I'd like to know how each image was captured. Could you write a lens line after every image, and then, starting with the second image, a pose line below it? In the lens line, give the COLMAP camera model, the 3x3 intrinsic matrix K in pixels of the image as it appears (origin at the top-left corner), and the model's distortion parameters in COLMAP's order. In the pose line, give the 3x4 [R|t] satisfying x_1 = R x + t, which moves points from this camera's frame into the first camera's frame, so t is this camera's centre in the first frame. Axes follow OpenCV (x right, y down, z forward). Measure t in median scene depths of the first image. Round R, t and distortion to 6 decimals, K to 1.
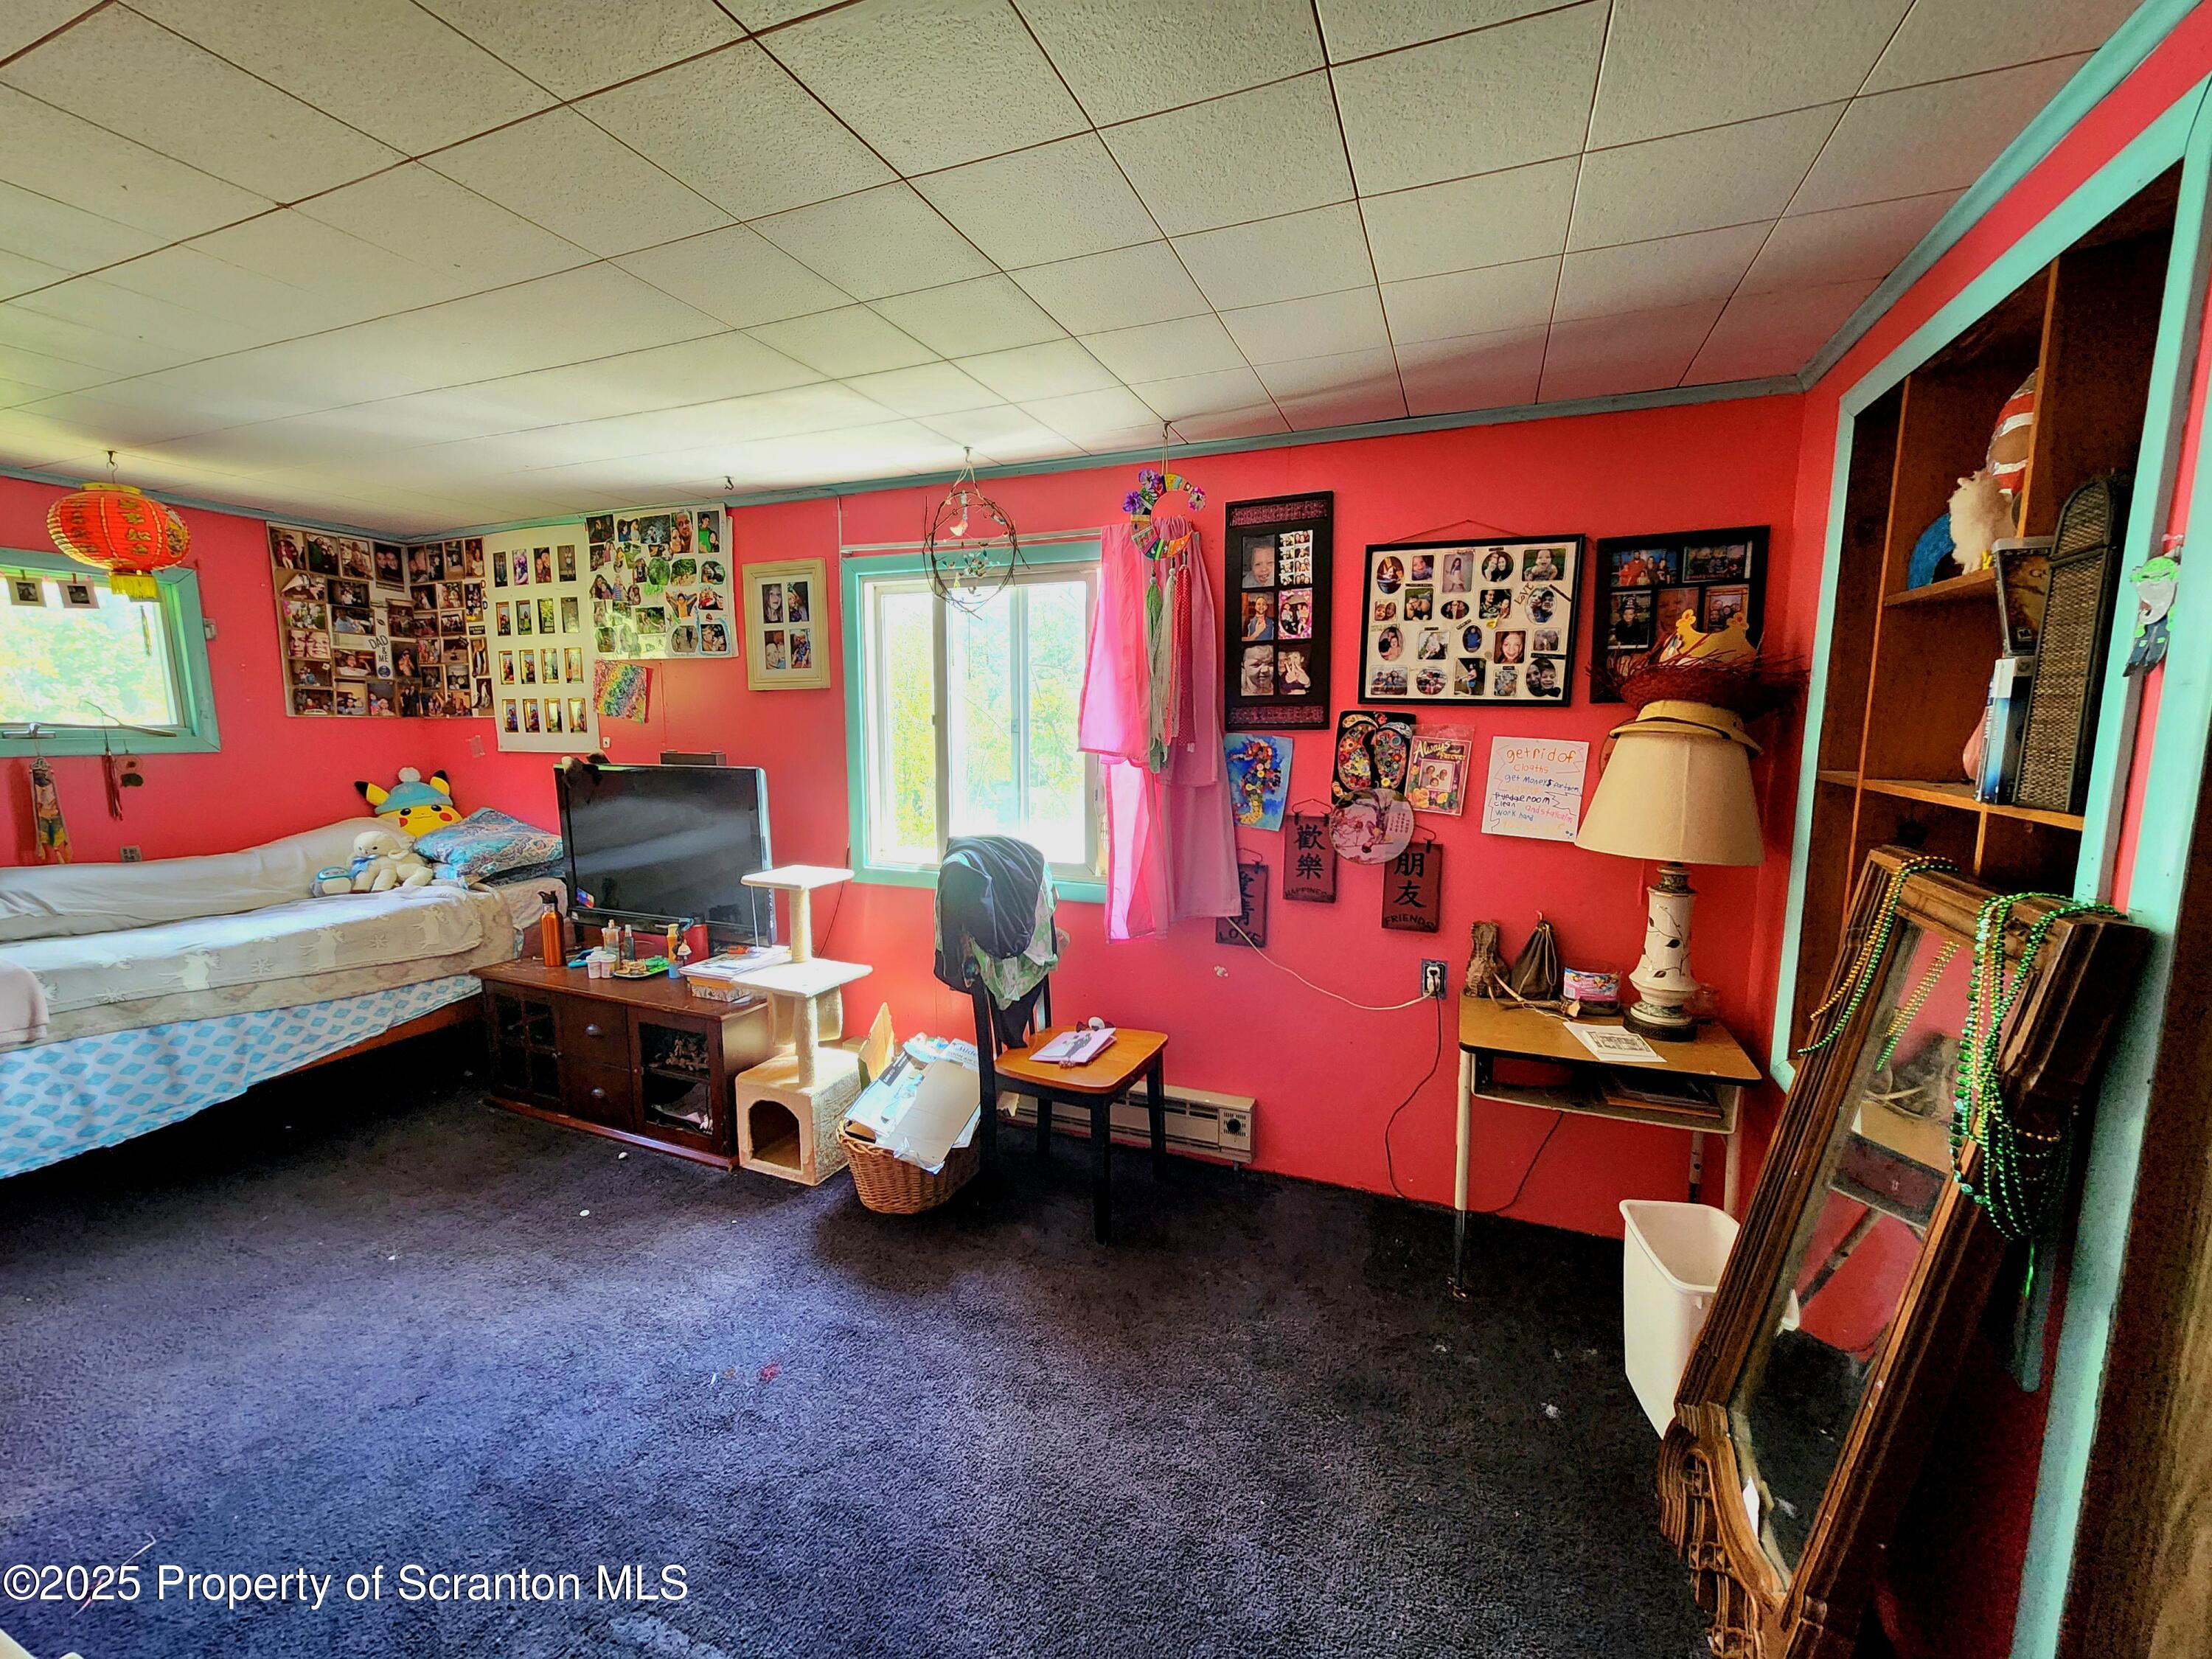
lens RADIAL K [[905.6, 0, 1107.7], [0, 905.6, 838.0], [0, 0, 1]] dist [-0.003248, 0.001548]
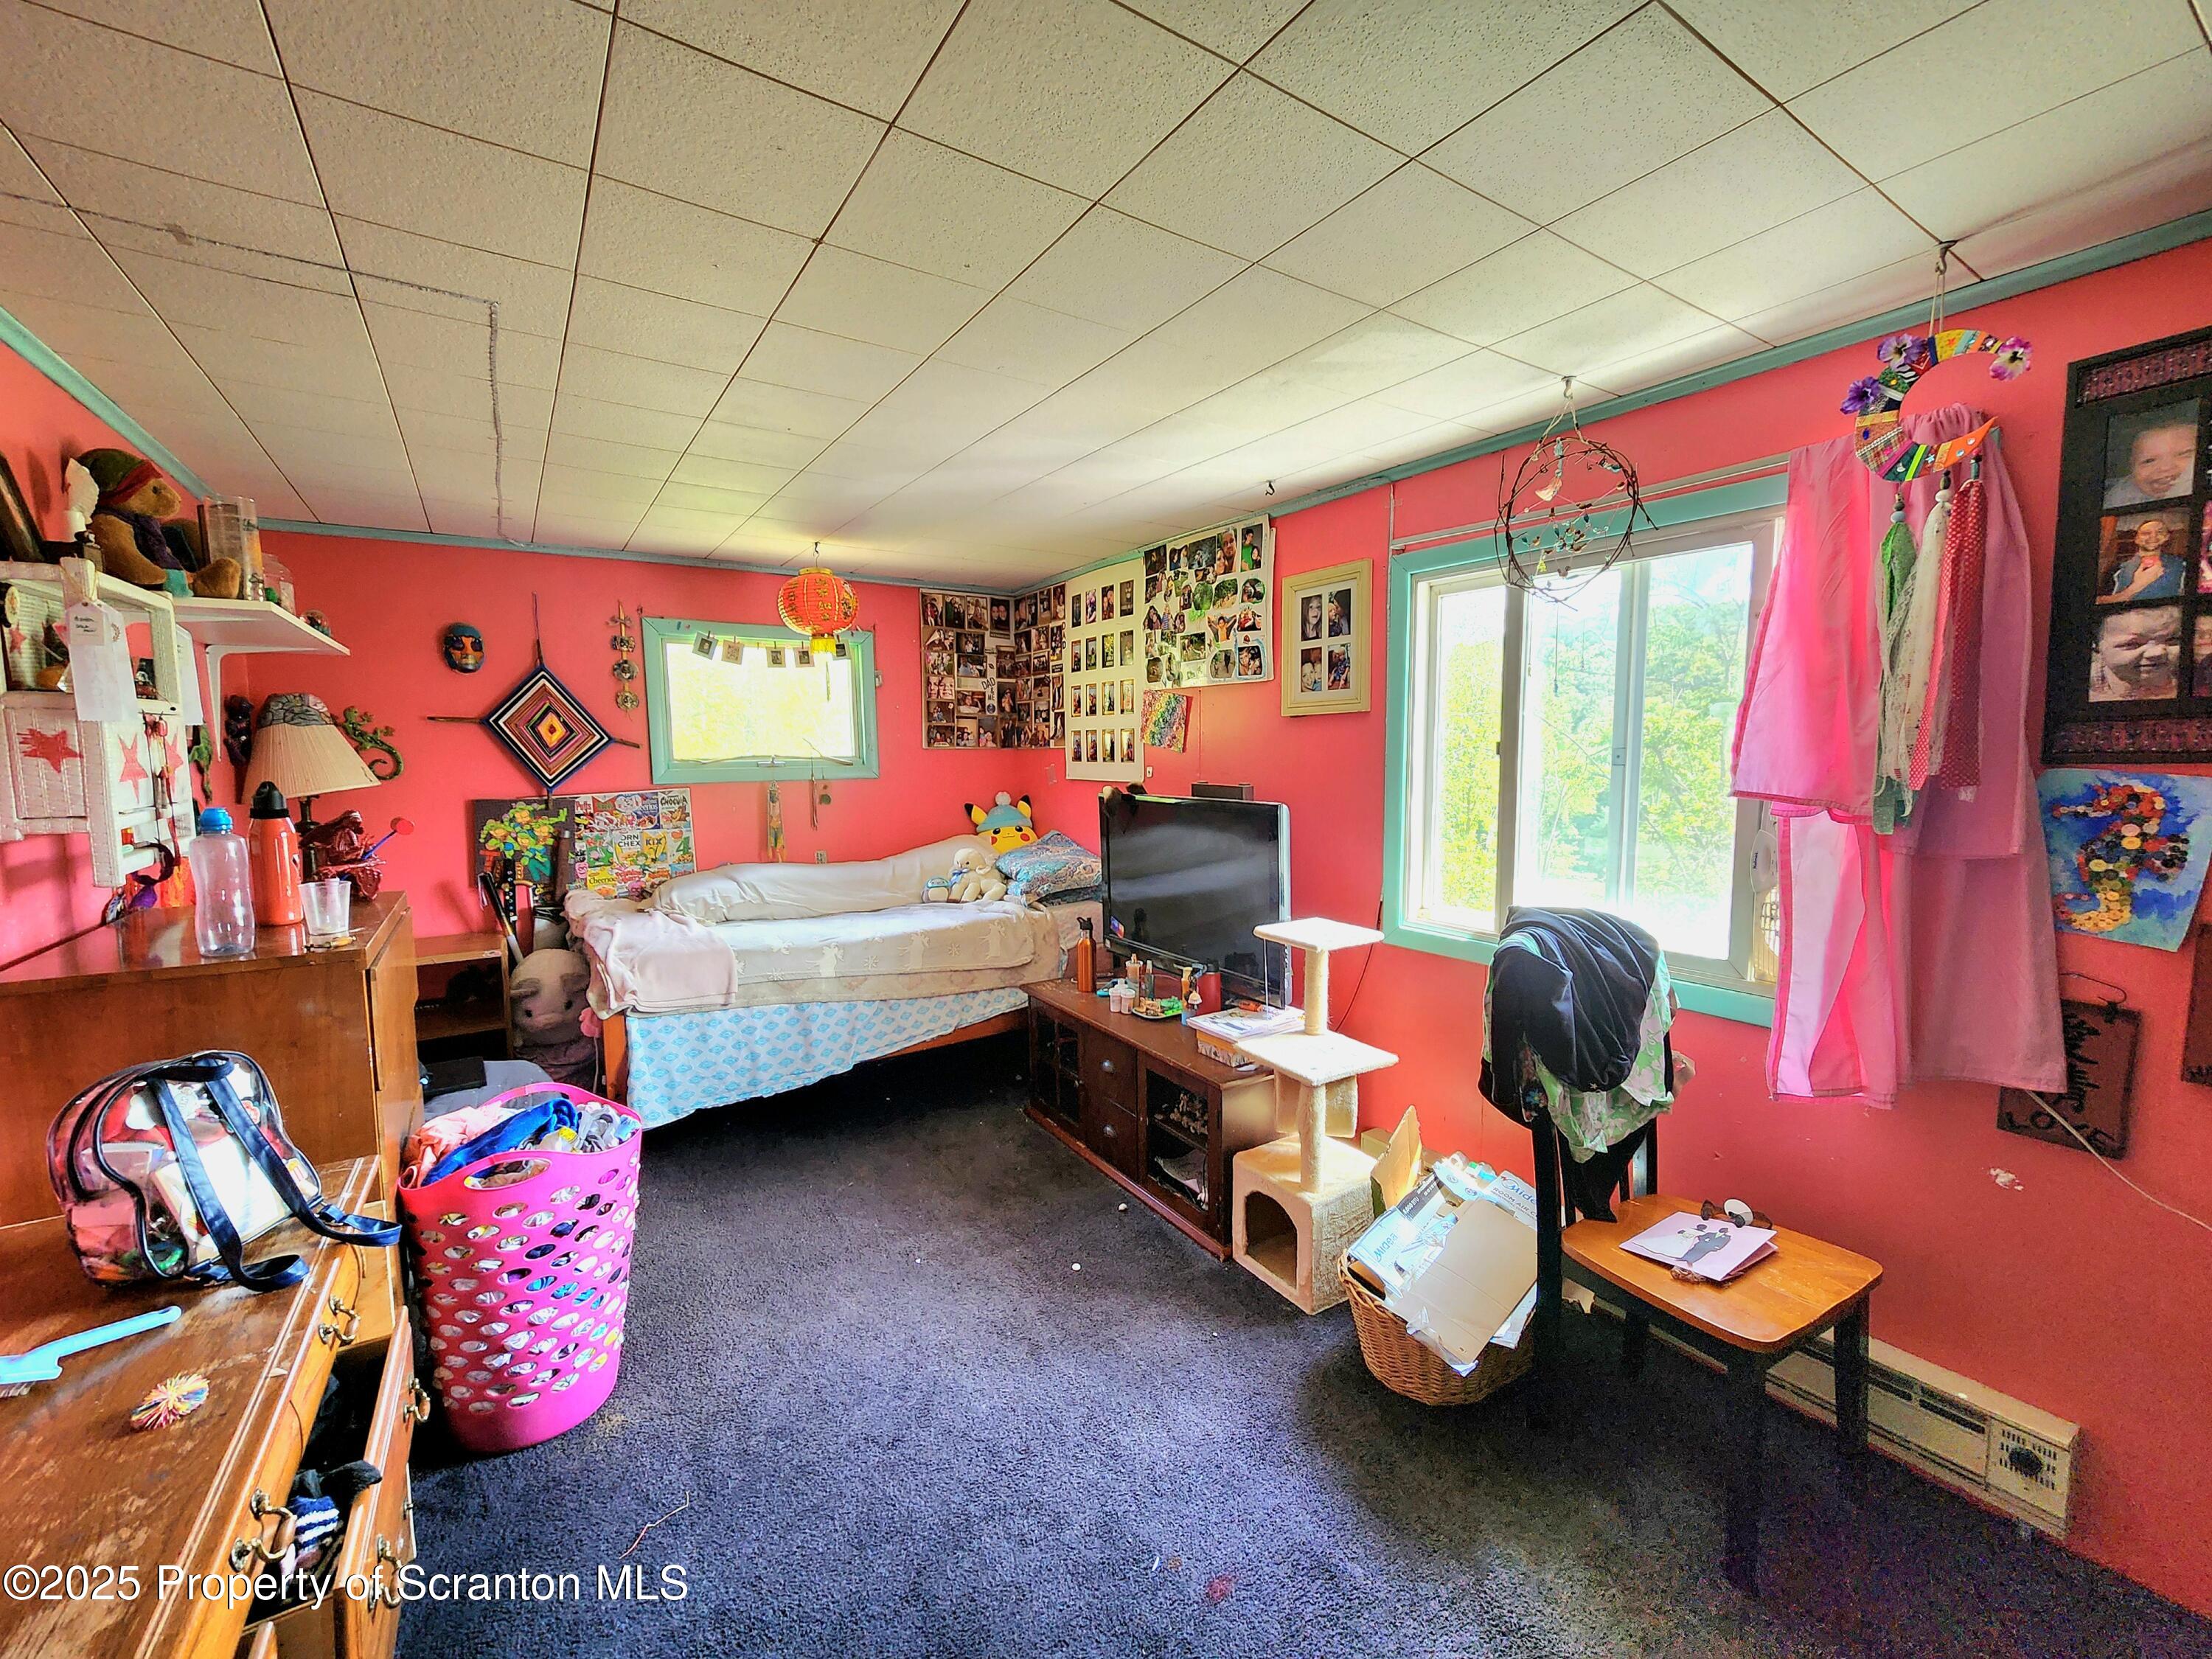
lens RADIAL K [[905.6, 0, 1103.1], [0, 905.6, 826.9], [0, 0, 1]] dist [-0.003248, 0.001548]
pose [[0.822268, 0.042291, -0.567528, -0.030943], [-0.064445, 0.997740, -0.019022, -0.029067], [0.565440, 0.052215, 0.823135, 0.191439]]
